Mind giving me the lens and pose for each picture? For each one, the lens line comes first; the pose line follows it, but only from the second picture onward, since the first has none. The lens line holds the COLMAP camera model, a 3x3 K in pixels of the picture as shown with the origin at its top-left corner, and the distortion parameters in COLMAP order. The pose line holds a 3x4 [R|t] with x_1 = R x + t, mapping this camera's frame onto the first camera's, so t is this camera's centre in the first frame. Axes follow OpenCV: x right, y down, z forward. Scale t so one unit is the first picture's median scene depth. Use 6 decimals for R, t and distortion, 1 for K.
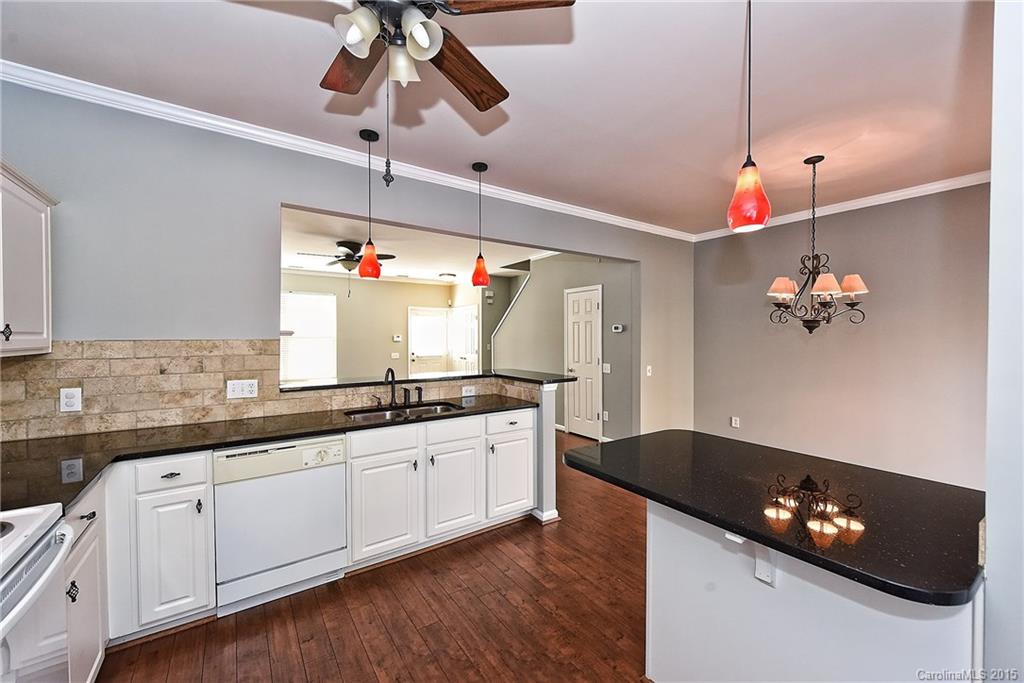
lens RADIAL K [[401.8, 0, 517.4], [0, 401.8, 350.1], [0, 0, 1]] dist [-0.000957, -0.000896]
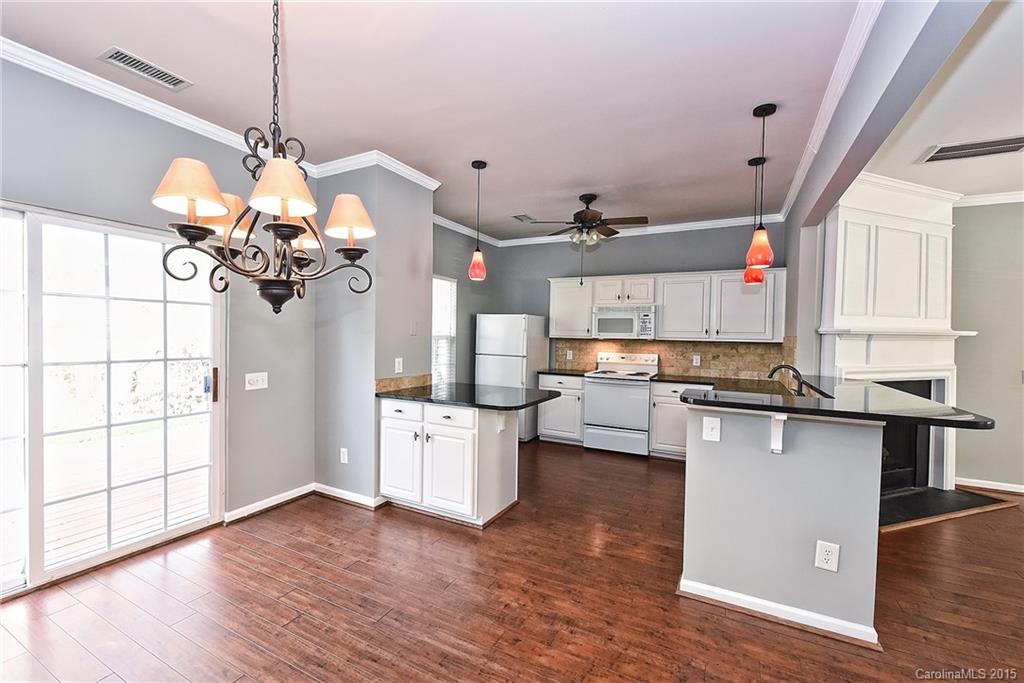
lens RADIAL K [[424.3, 0, 517.8], [0, 424.3, 342.0], [0, 0, 1]] dist [0.004300, -0.001403]
pose [[-0.884533, -0.005785, -0.466442, 0.406126], [-0.032316, 0.998281, 0.048901, -0.022971], [0.465357, 0.058328, -0.883199, 0.874924]]
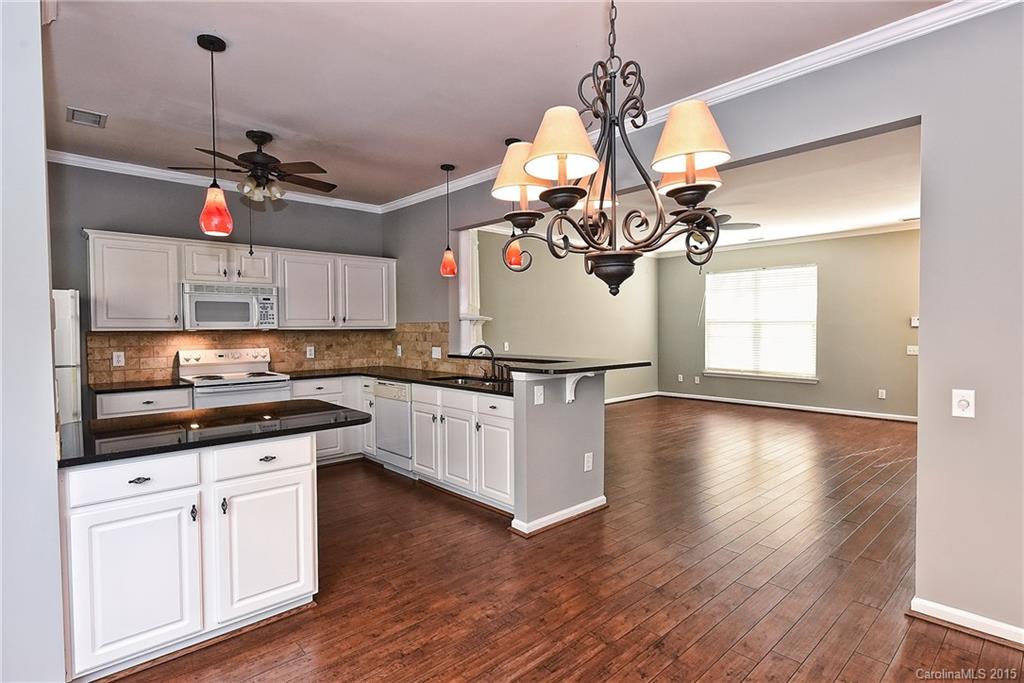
lens RADIAL K [[513.9, 0, 515.1], [0, 513.9, 342.6], [0, 0, 1]] dist [0.003490, 0.000535]
pose [[0.131948, 0.030421, -0.990790, 0.667783], [-0.026133, 0.999288, 0.027202, -0.004848], [0.990912, 0.022303, 0.132649, 0.484393]]
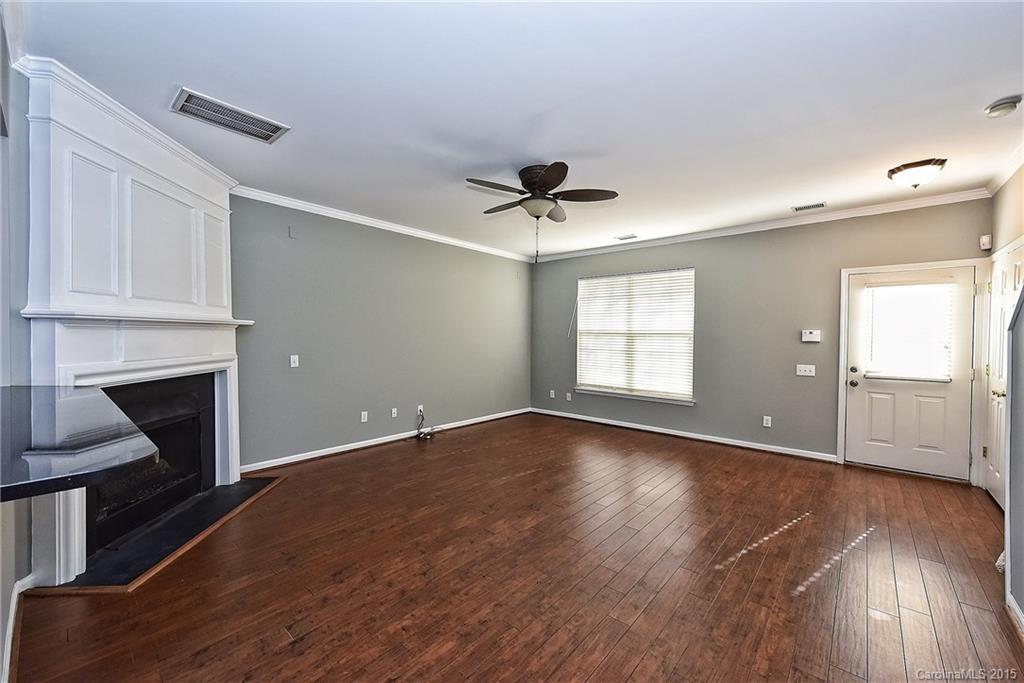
lens RADIAL K [[401.8, 0, 514.4], [0, 401.8, 341.2], [0, 0, 1]] dist [-0.000957, -0.000896]
pose [[0.239494, 0.015523, -0.970774, 0.168263], [-0.040499, 0.999162, 0.005985, -0.017644], [0.970053, 0.037882, 0.239922, 0.873710]]
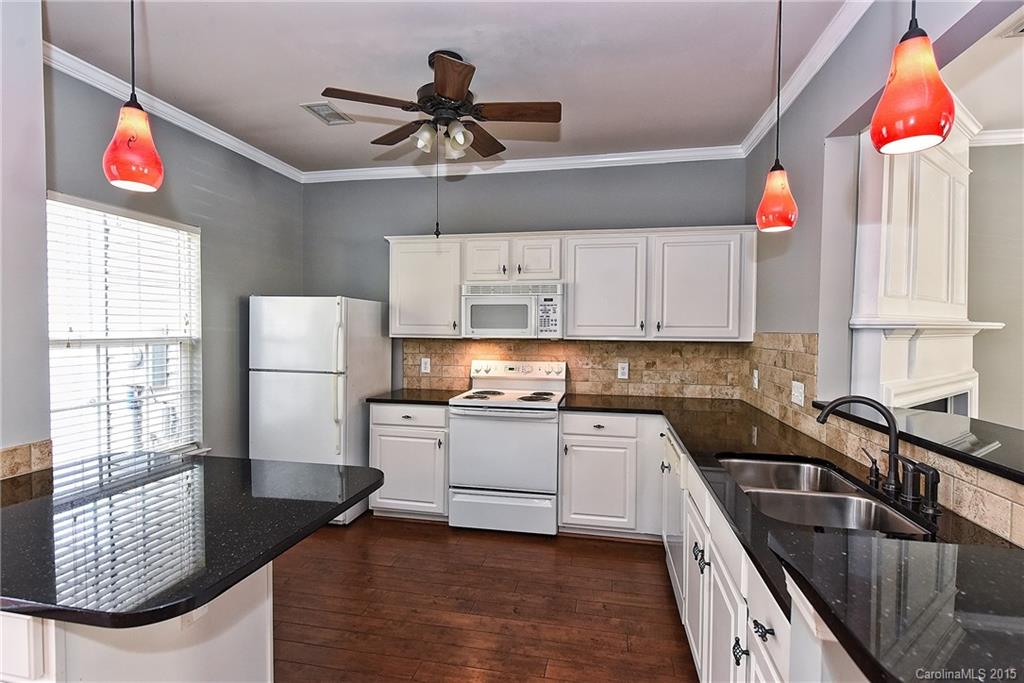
lens RADIAL K [[476.9, 0, 515.5], [0, 476.9, 343.3], [0, 0, 1]] dist [0.000418, -0.000671]
pose [[-0.722600, 0.014180, -0.691121, 0.191529], [-0.030501, 0.998162, 0.052370, -0.018648], [0.690593, 0.058923, -0.720840, 0.606936]]
